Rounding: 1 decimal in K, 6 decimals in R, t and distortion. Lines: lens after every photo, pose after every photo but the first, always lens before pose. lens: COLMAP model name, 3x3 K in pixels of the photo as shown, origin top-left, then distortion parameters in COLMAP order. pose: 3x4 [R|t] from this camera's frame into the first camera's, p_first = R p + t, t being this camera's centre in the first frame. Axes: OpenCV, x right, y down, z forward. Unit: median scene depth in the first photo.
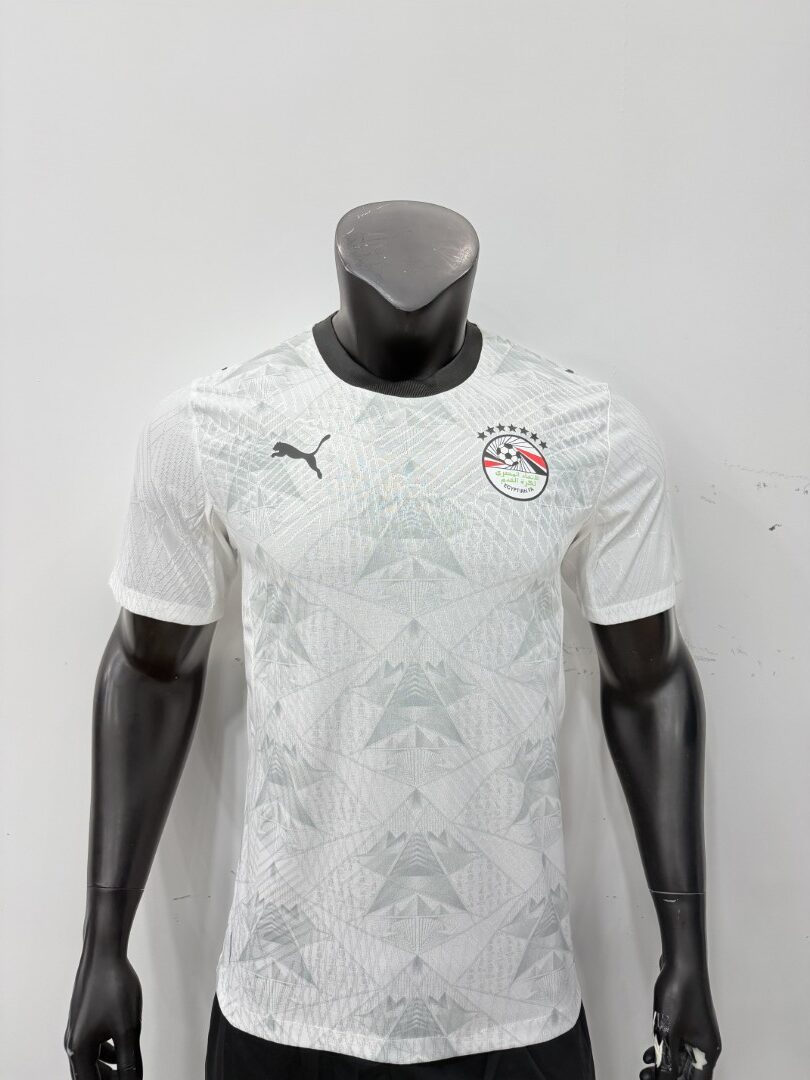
lens RADIAL K [[787.9, 0, 405.0], [0, 787.9, 540.0], [0, 0, 1]] dist [0.021612, -0.071334]
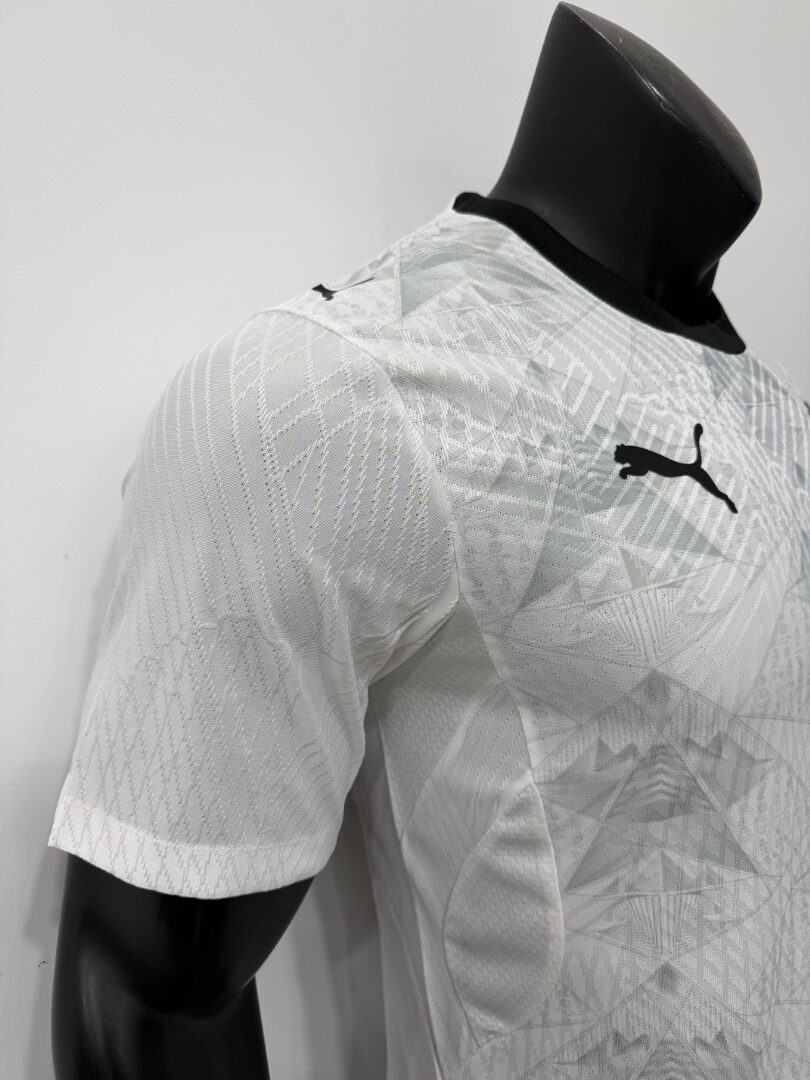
lens RADIAL K [[787.9, 0, 405.0], [0, 787.9, 540.0], [0, 0, 1]] dist [0.021612, -0.071334]
pose [[0.777135, -0.139511, 0.613676, -0.556582], [0.120854, 0.990054, 0.072030, -0.117055], [-0.617621, 0.018188, 0.786266, 0.706520]]
